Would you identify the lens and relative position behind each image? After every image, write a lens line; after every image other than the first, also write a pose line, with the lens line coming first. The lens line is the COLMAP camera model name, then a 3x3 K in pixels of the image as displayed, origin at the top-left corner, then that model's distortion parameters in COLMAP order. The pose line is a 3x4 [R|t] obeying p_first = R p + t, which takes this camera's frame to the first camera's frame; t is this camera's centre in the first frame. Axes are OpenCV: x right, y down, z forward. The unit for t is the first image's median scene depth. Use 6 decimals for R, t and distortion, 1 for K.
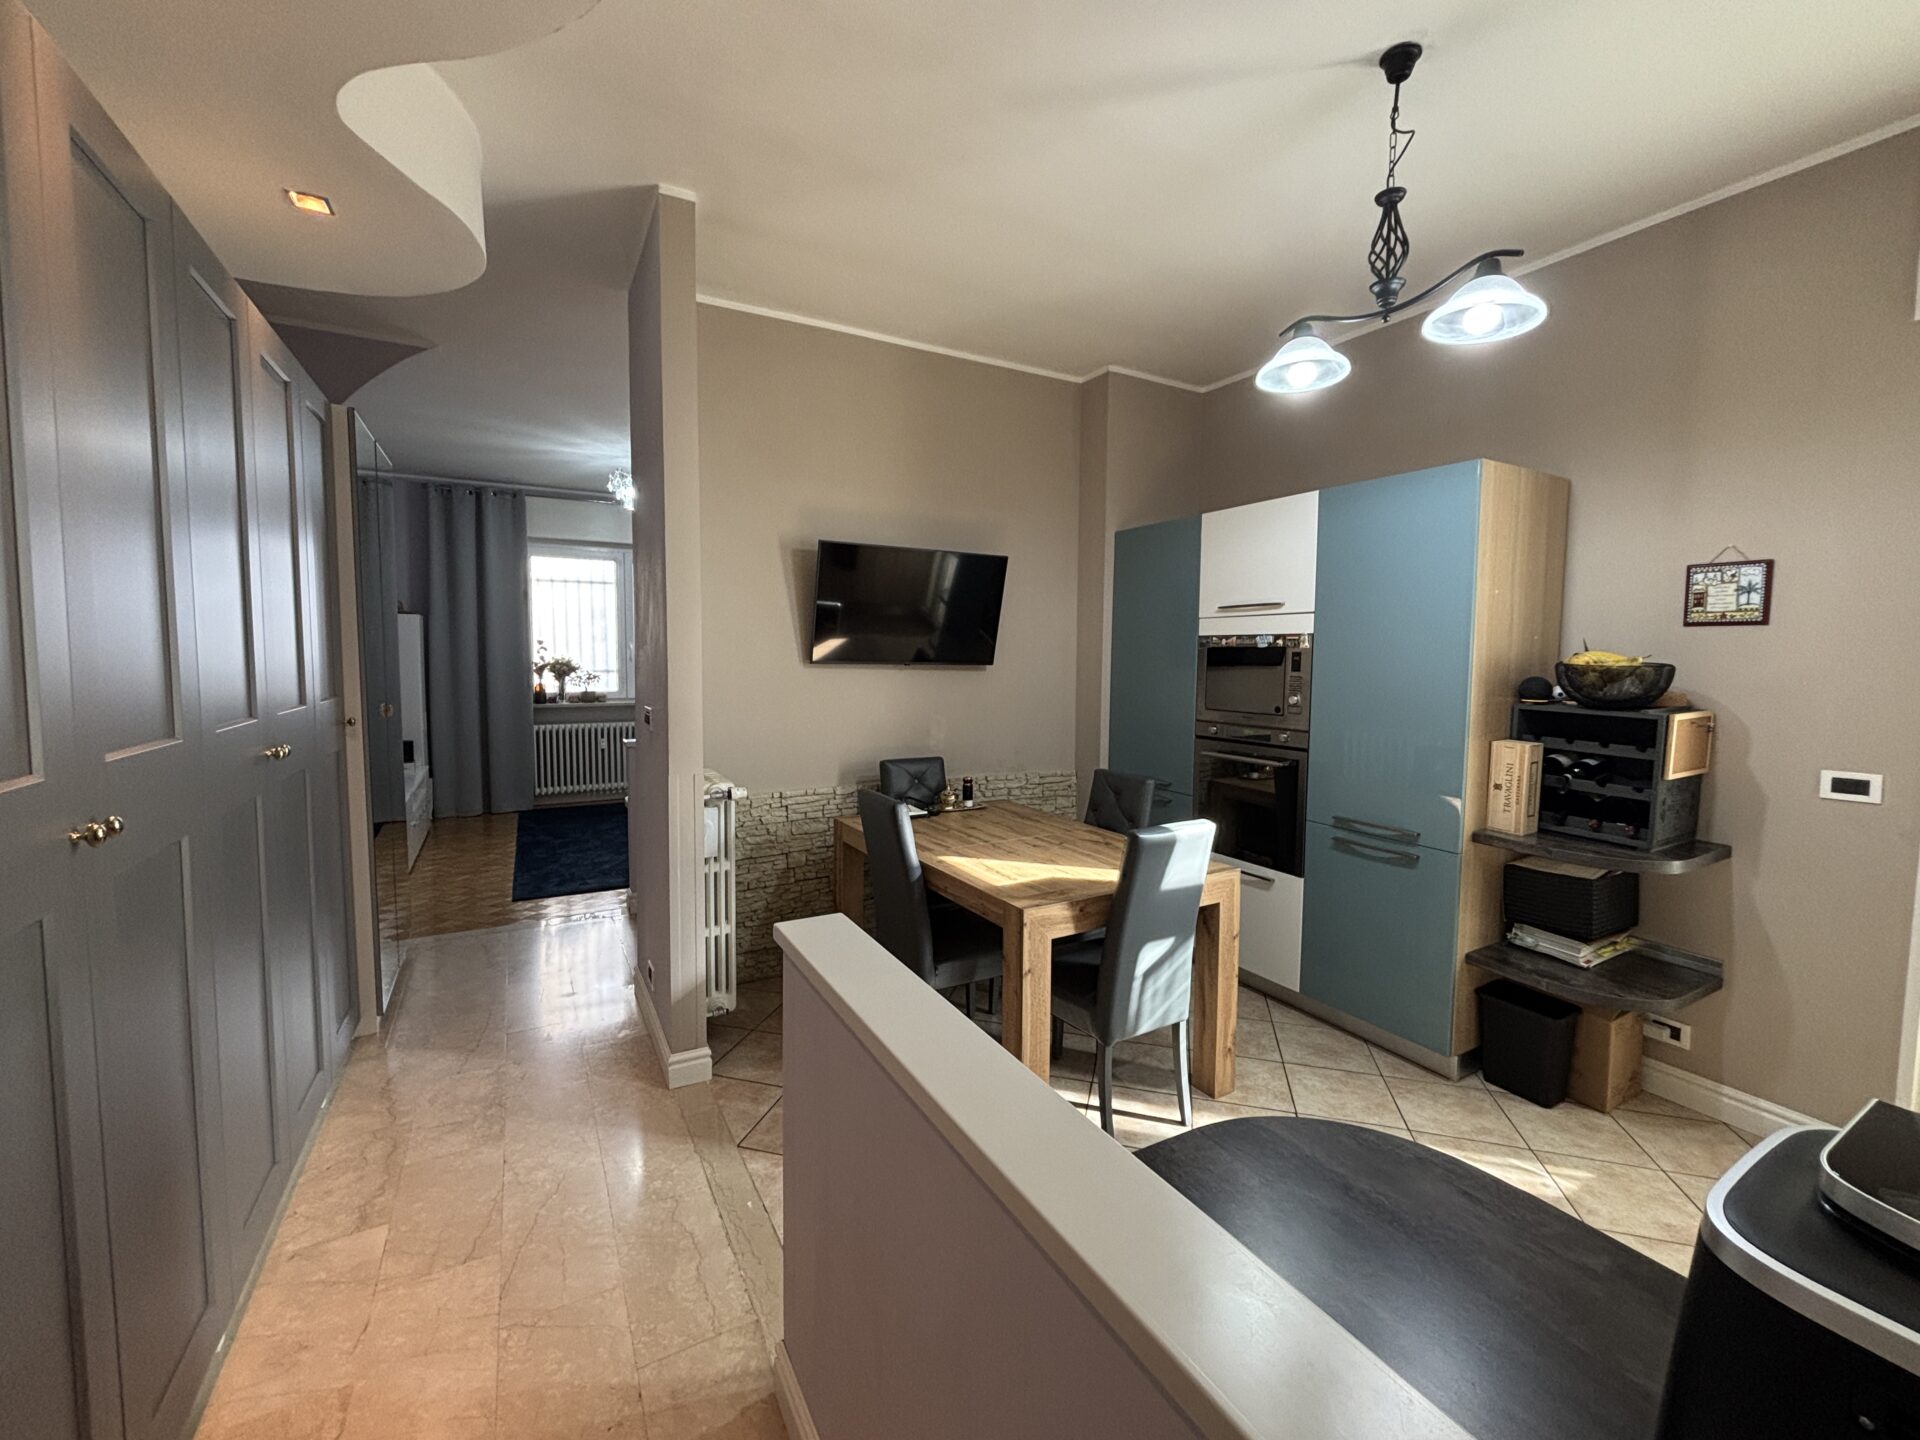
lens RADIAL K [[775.5, 0, 953.4], [0, 775.5, 708.6], [0, 0, 1]] dist [0.003137, -0.001033]
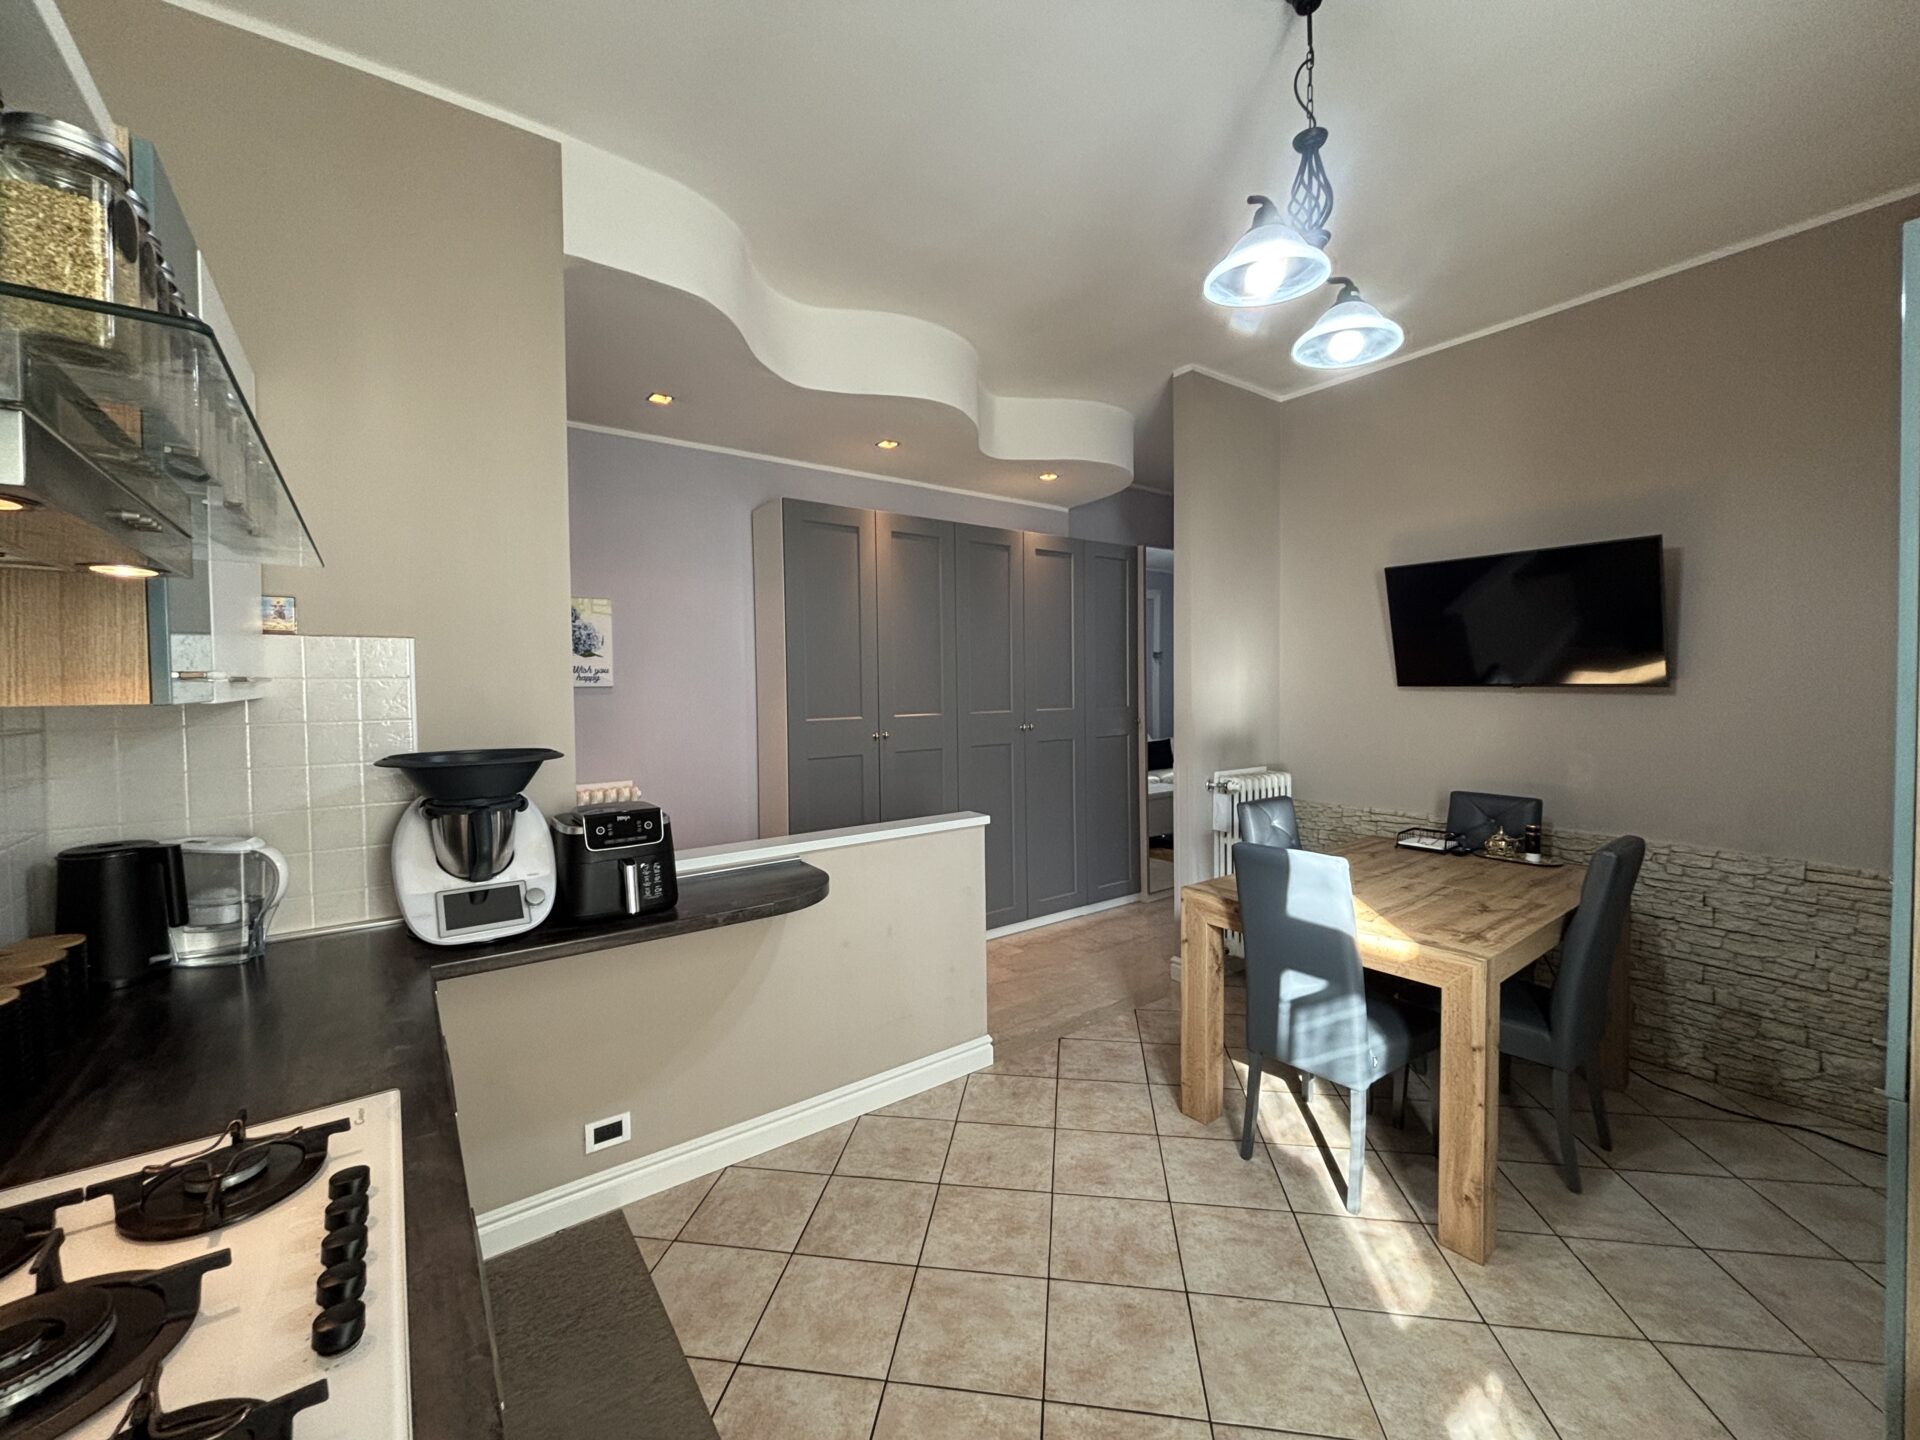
lens RADIAL K [[775.5, 0, 949.9], [0, 775.5, 728.9], [0, 0, 1]] dist [0.003137, -0.001033]
pose [[0.115332, 0.047840, -0.992174, 1.007628], [-0.059200, 0.997395, 0.041211, -0.013261], [0.991561, 0.053984, 0.117864, 0.386040]]
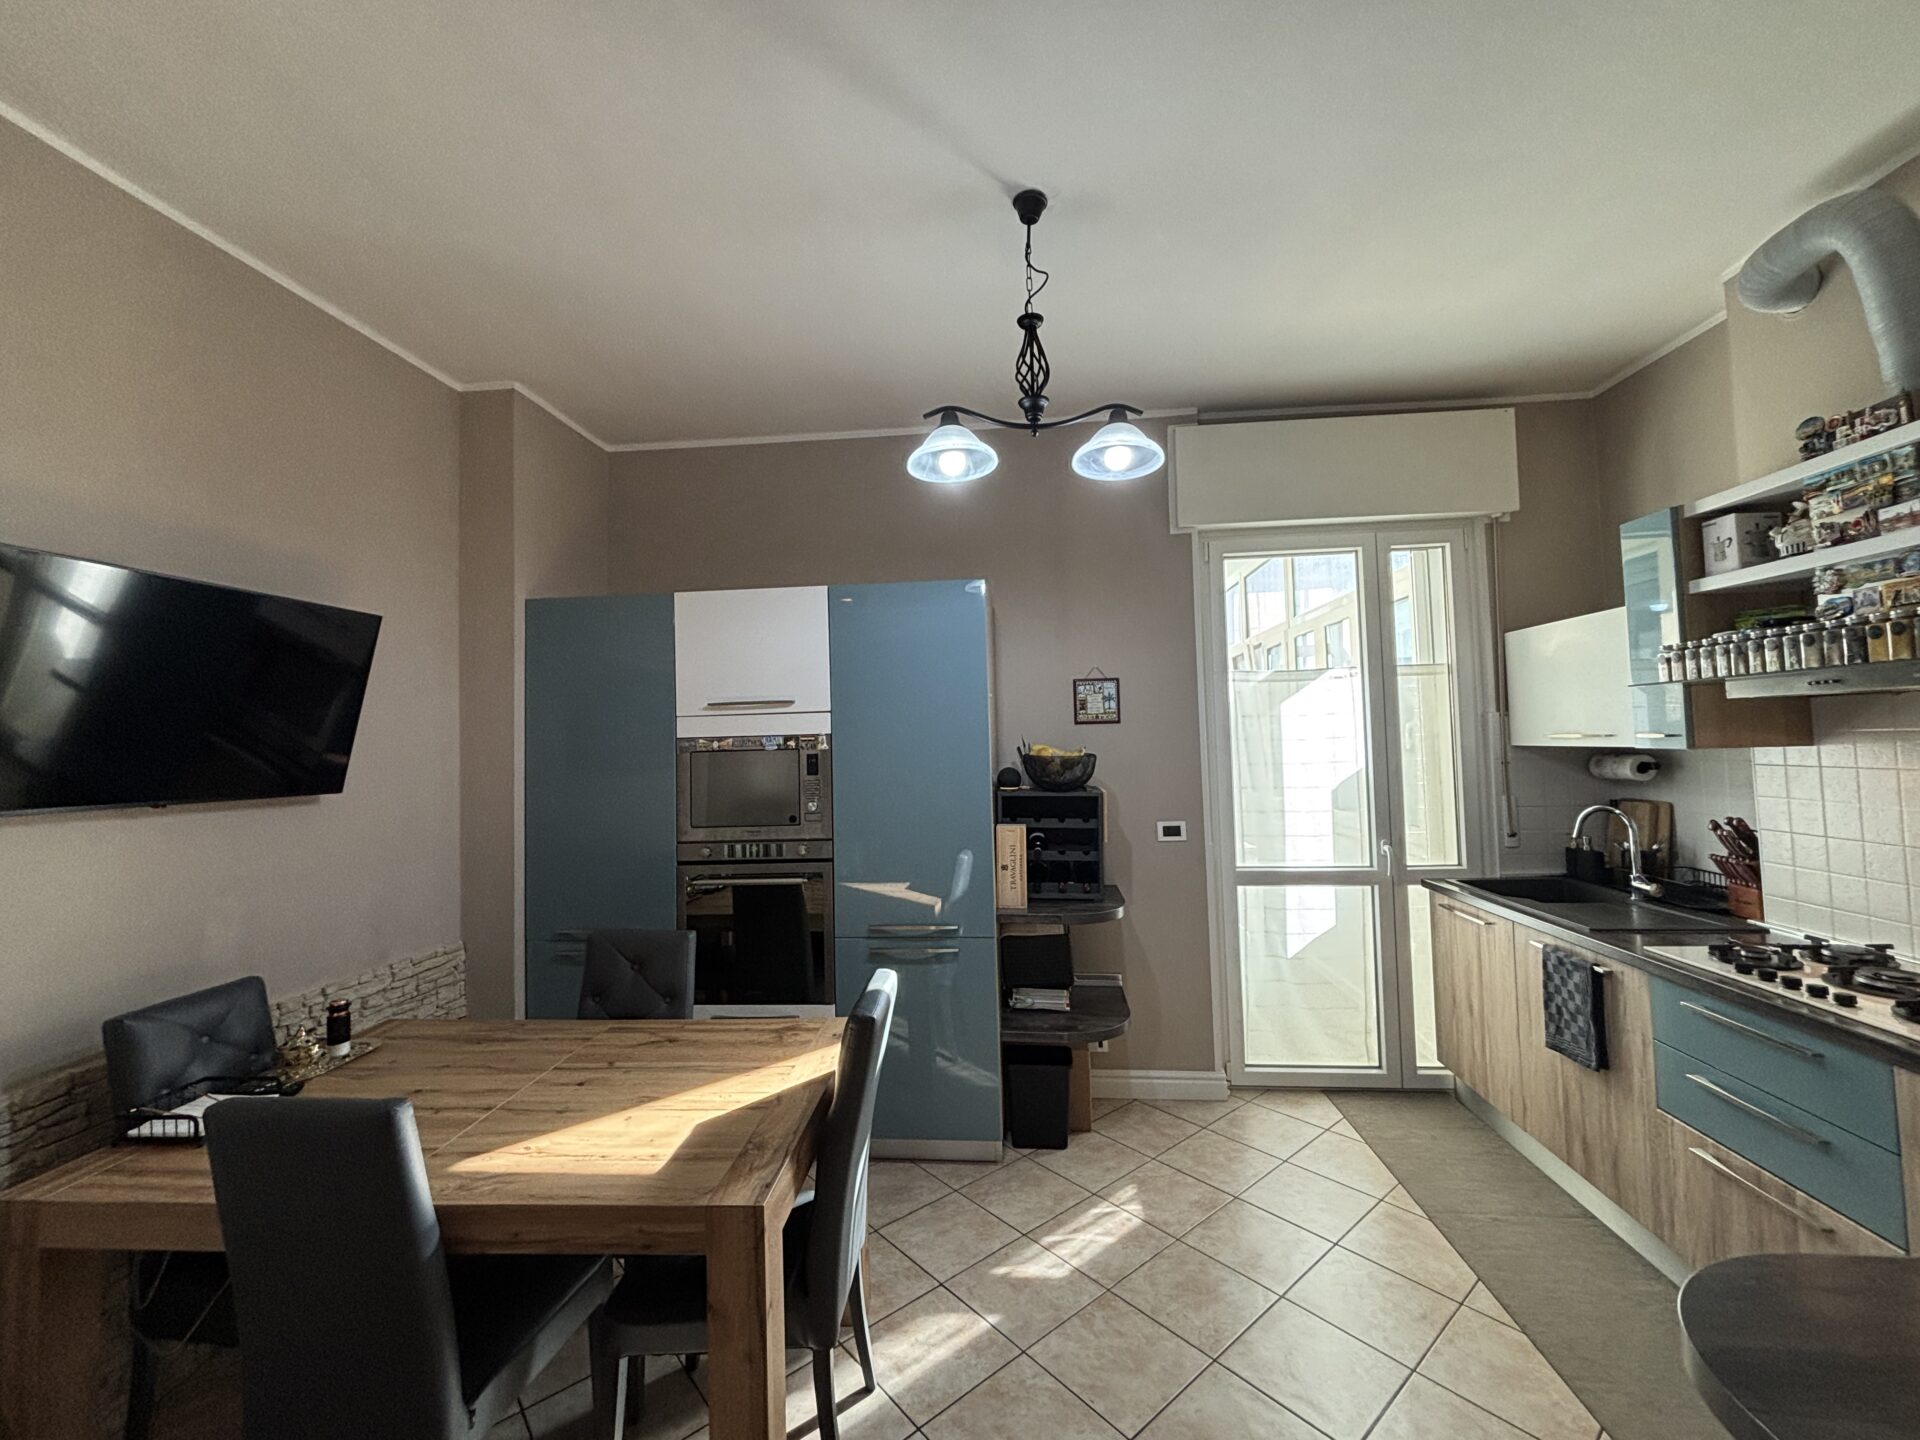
lens RADIAL K [[775.5, 0, 956.5], [0, 775.5, 704.8], [0, 0, 1]] dist [0.003137, -0.001033]
pose [[0.562888, 0.016158, 0.826375, -0.261287], [0.091480, 0.992448, -0.081716, -0.047356], [-0.821455, 0.121594, 0.557159, 0.404024]]
